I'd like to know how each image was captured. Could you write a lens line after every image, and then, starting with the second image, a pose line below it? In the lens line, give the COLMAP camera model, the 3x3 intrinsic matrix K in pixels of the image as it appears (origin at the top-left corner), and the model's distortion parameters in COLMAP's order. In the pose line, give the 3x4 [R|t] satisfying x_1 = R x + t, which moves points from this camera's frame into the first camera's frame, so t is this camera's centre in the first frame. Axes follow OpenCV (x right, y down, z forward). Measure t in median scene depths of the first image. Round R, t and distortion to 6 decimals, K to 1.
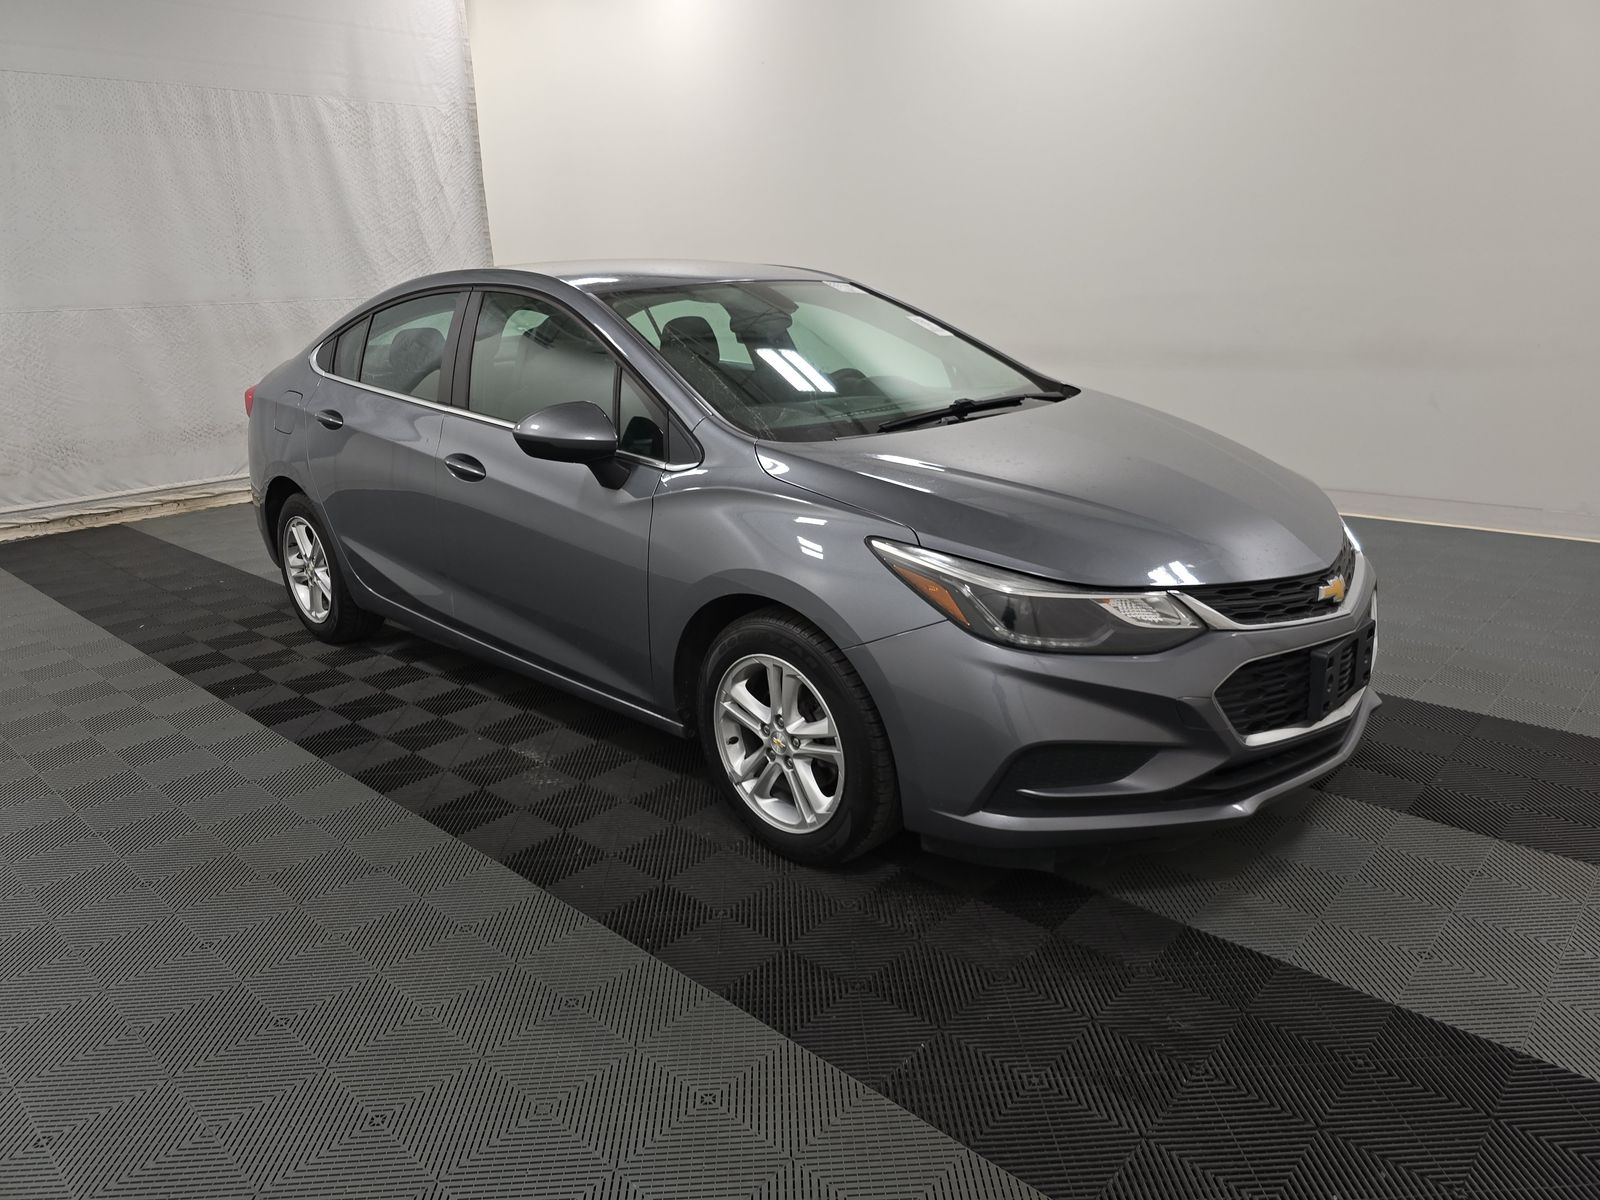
lens RADIAL K [[1055.4, 0, 799.4], [0, 1055.4, 605.3], [0, 0, 1]] dist [0.051505, -0.032944]
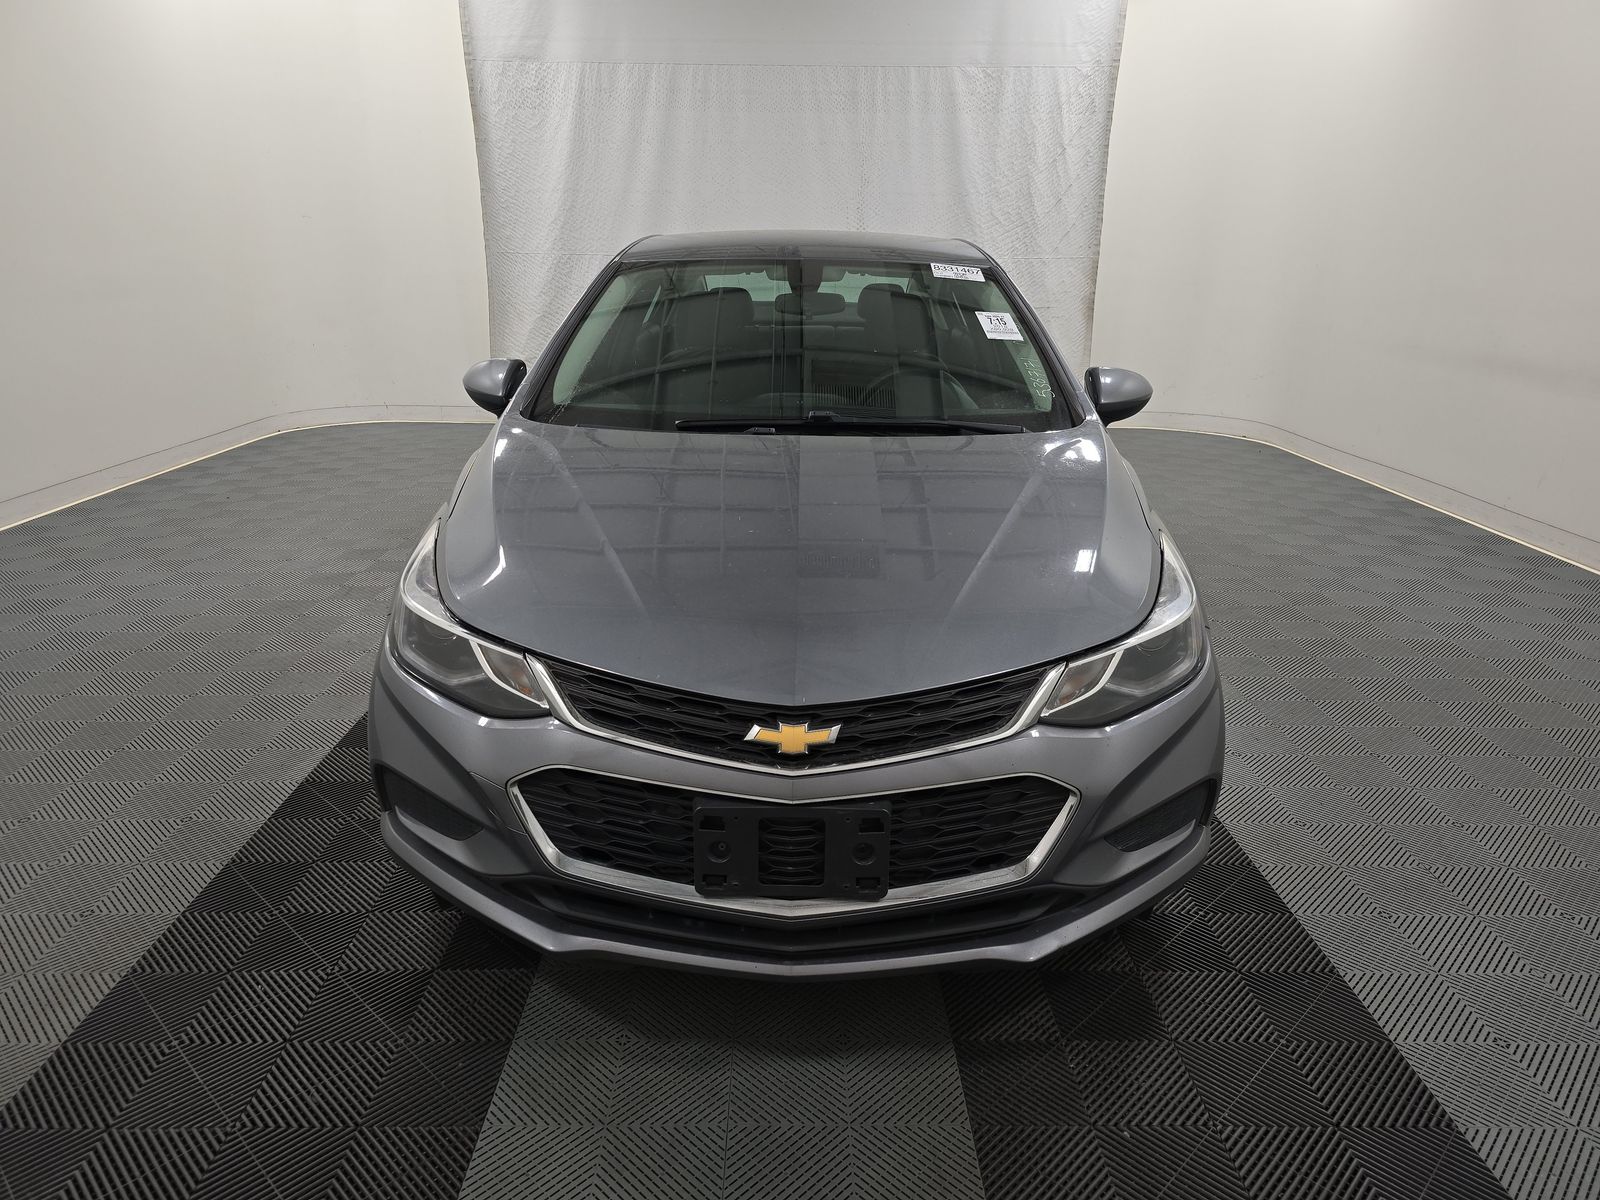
lens RADIAL K [[1071.8, 0, 800.0], [0, 1071.8, 600.0], [0, 0, 1]] dist [0.048221, -0.035798]
pose [[0.690654, 0.269330, -0.671162, 0.293311], [-0.252710, 0.959438, 0.124963, -0.058901], [0.677594, 0.083303, 0.730703, 0.147518]]
